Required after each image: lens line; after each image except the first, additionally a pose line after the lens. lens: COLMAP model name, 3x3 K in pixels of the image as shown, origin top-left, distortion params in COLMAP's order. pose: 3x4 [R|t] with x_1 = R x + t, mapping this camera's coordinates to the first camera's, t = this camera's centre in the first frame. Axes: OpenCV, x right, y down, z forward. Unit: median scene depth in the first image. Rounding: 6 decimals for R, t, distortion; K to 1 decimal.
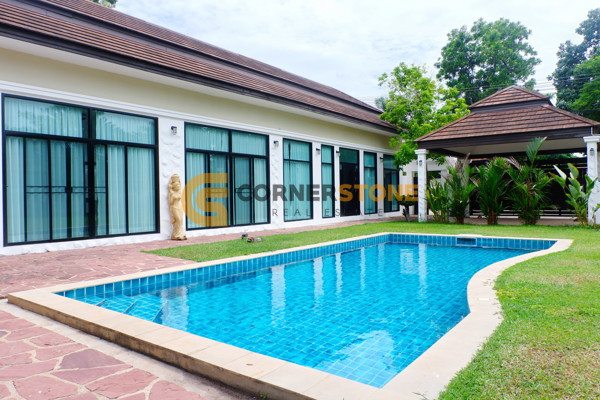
lens RADIAL K [[435.5, 0, 300.0], [0, 435.5, 200.0], [0, 0, 1]] dist [-0.024891, -0.000741]
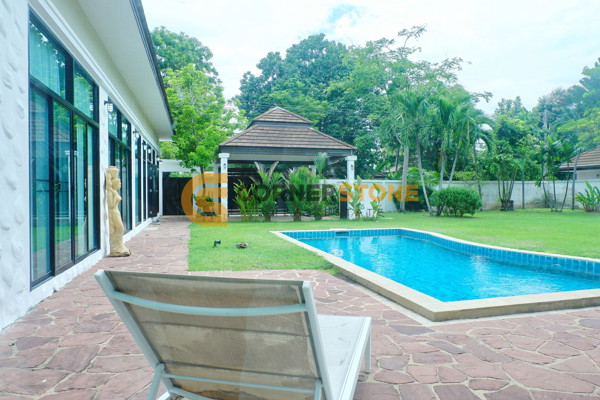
lens RADIAL K [[435.5, 0, 300.0], [0, 435.5, 200.0], [0, 0, 1]] dist [-0.024891, -0.000741]
pose [[0.613495, -0.000405, 0.789699, -0.660746], [0.000781, 1.000000, -0.000094, -0.004059], [-0.789699, 0.000674, 0.613495, 0.299785]]
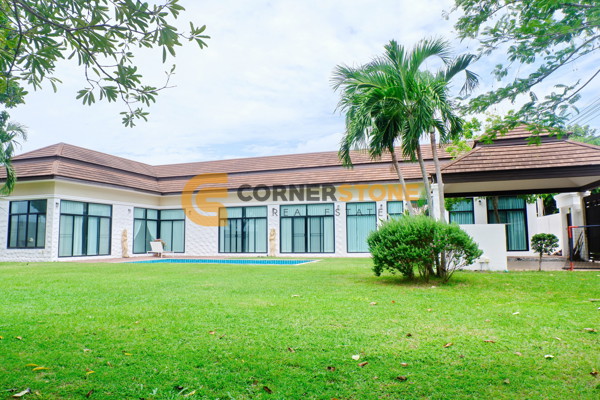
lens RADIAL K [[435.5, 0, 300.0], [0, 435.5, 200.0], [0, 0, 1]] dist [-0.024891, -0.000741]
pose [[0.344123, -0.072720, -0.936104, 1.942554], [-0.001420, 0.996955, -0.077970, -0.029334], [0.938924, 0.028161, 0.342971, 0.320871]]
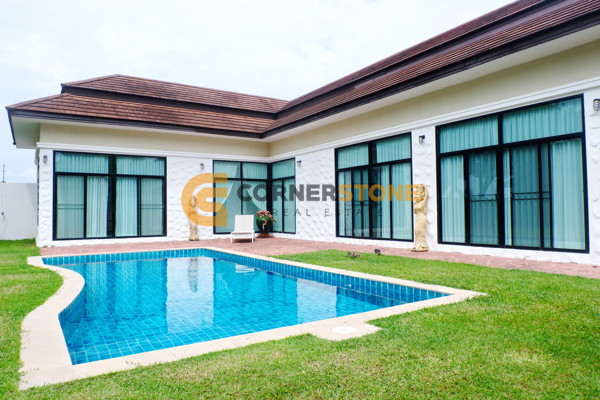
lens RADIAL K [[435.5, 0, 300.0], [0, 435.5, 200.0], [0, 0, 1]] dist [-0.024891, -0.000741]
pose [[-0.339611, -0.006159, -0.940546, 0.720123], [0.014140, 0.999832, -0.011653, -0.015953], [0.940460, -0.017257, -0.339467, 1.058151]]
